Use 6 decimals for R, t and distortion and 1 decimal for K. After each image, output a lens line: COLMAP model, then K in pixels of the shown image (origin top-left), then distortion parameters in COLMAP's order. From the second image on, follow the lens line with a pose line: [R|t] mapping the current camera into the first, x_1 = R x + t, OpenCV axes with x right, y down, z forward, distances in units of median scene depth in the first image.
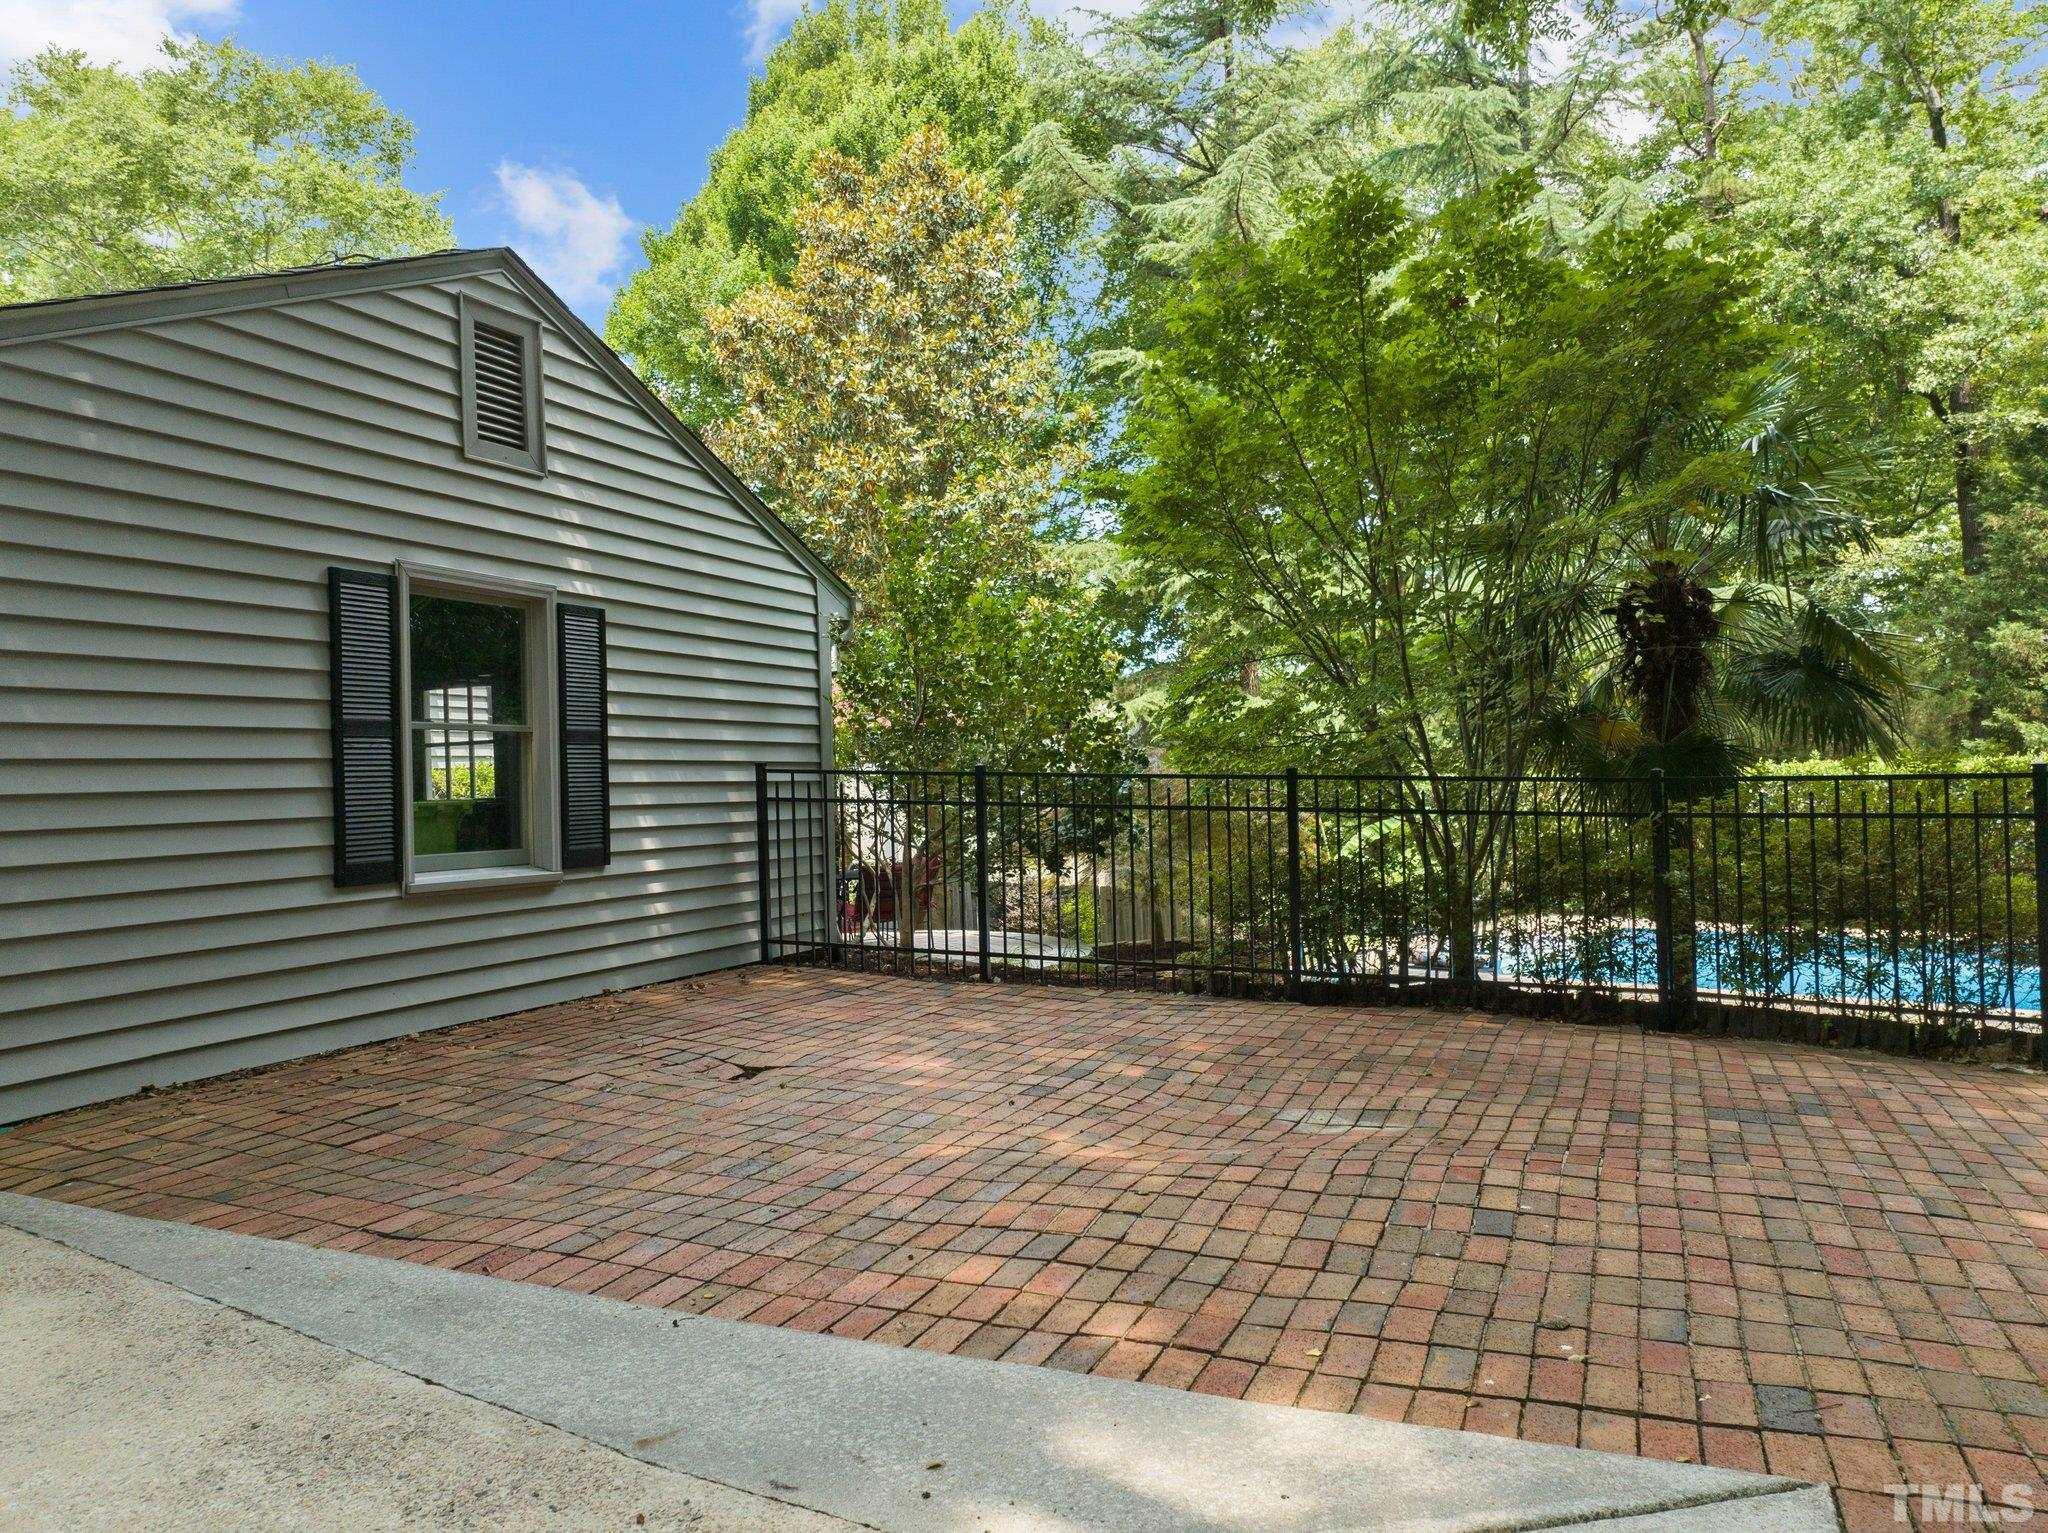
lens RADIAL K [[1440.5, 0, 1039.2], [0, 1440.5, 770.4], [0, 0, 1]] dist [-0.034174, 0.002314]
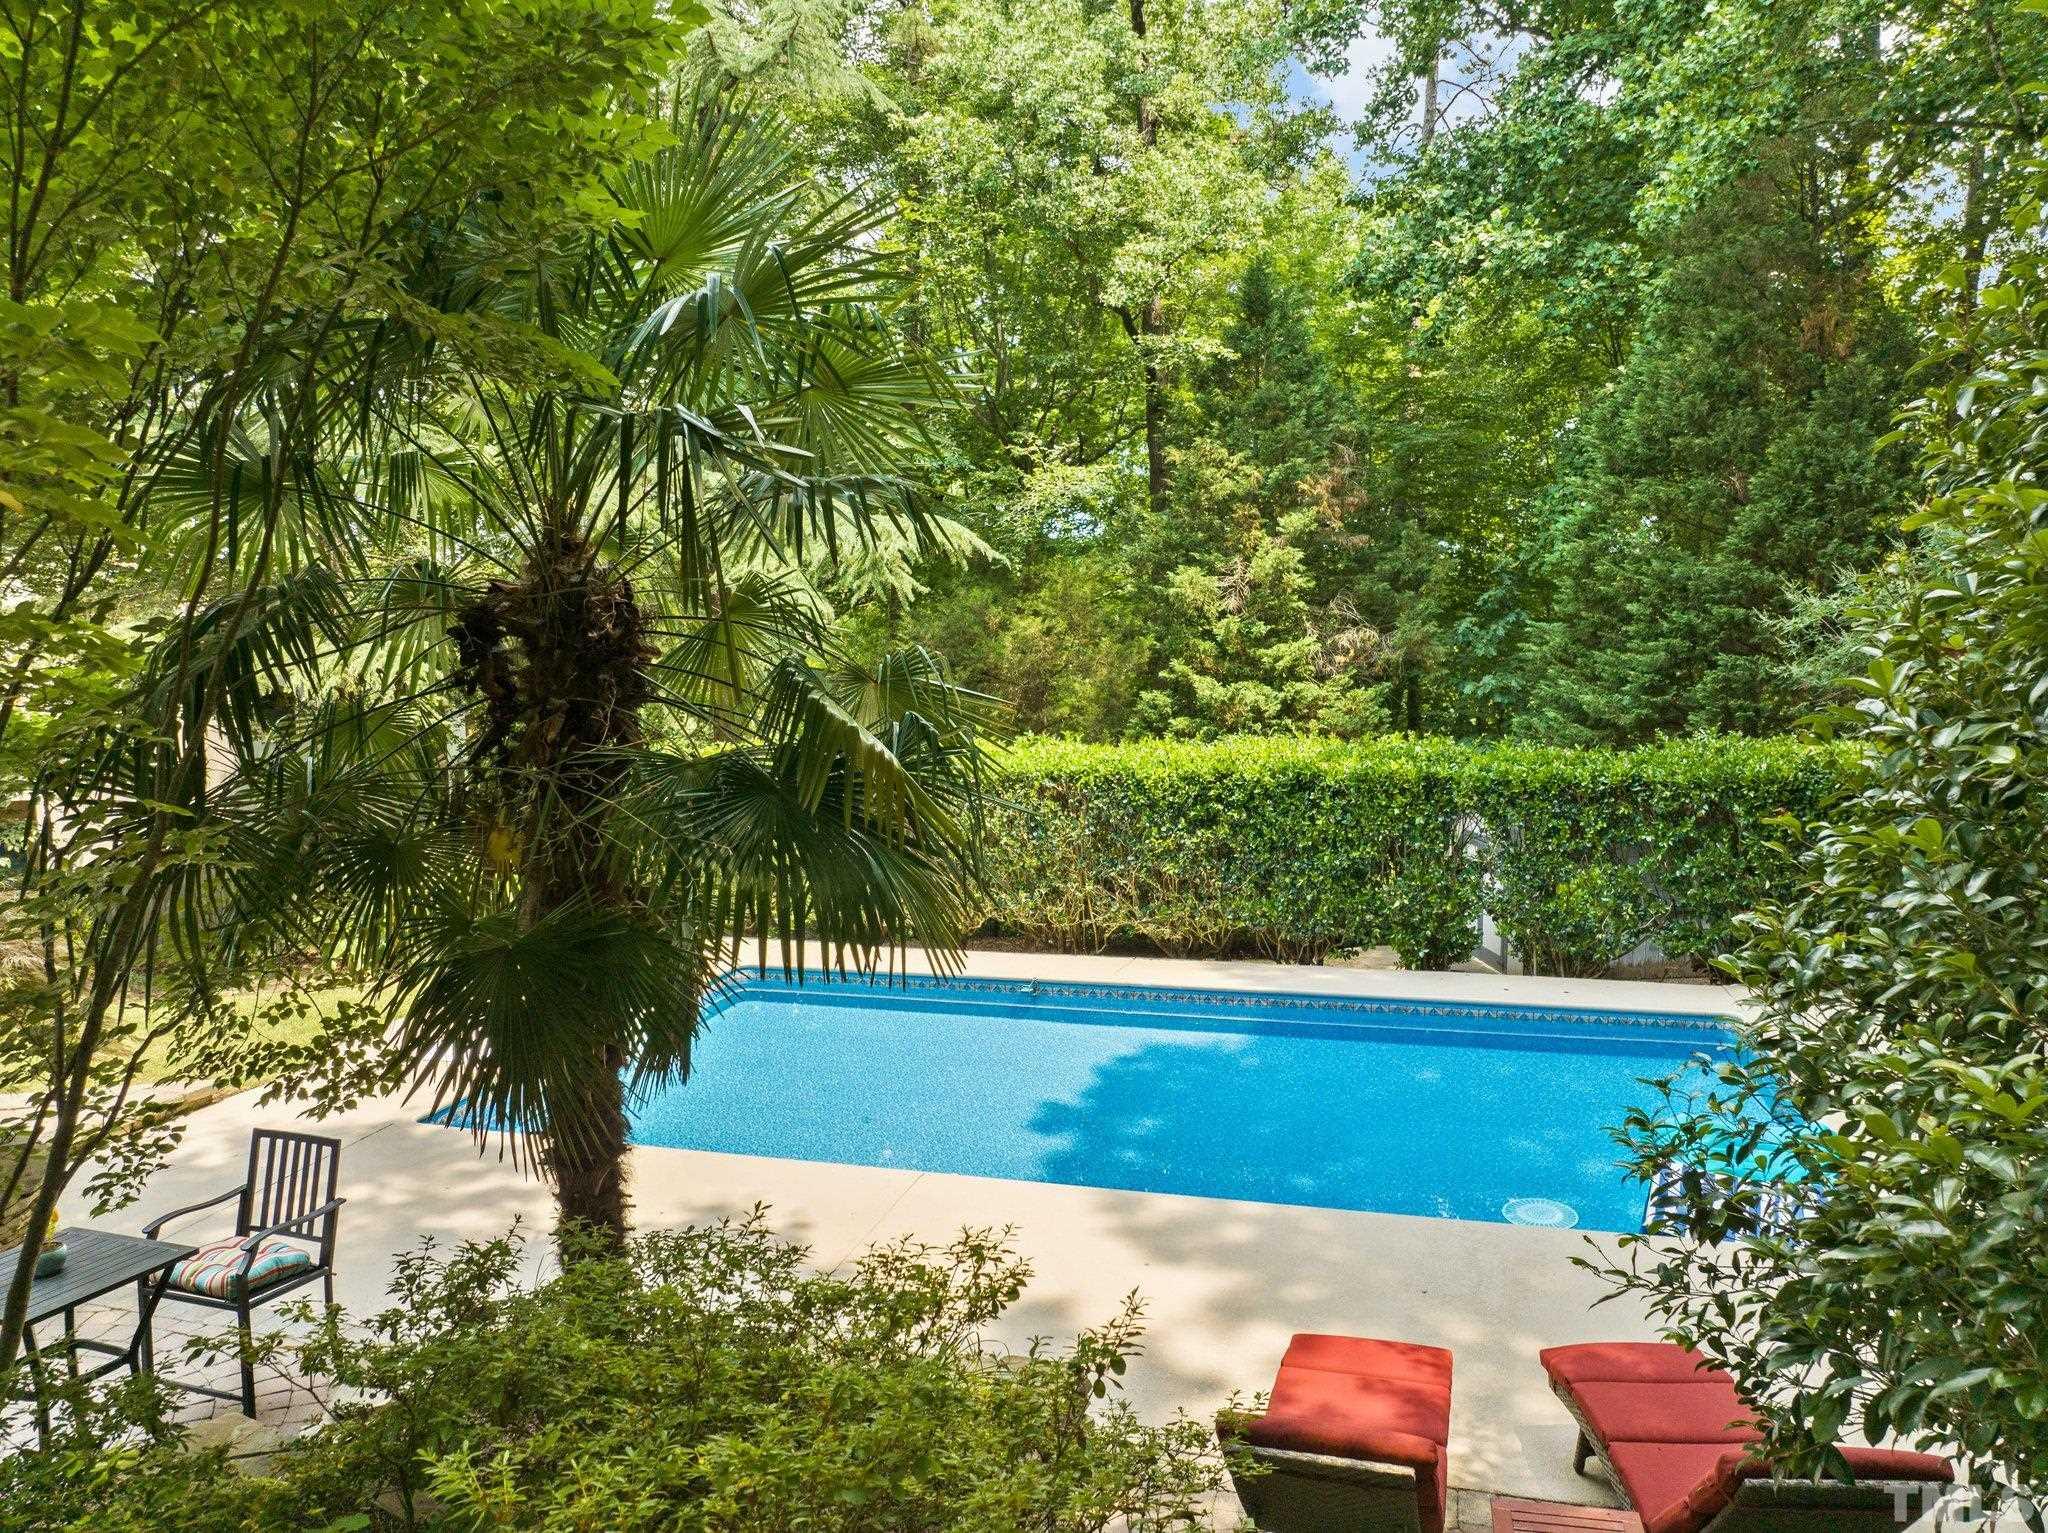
lens RADIAL K [[1440.5, 0, 1039.2], [0, 1440.5, 770.4], [0, 0, 1]] dist [-0.034174, 0.002314]
pose [[0.882228, -0.025022, 0.470158, 0.144218], [-0.013876, 0.996771, 0.079086, -0.042950], [-0.470619, -0.076295, 0.879032, 0.195428]]
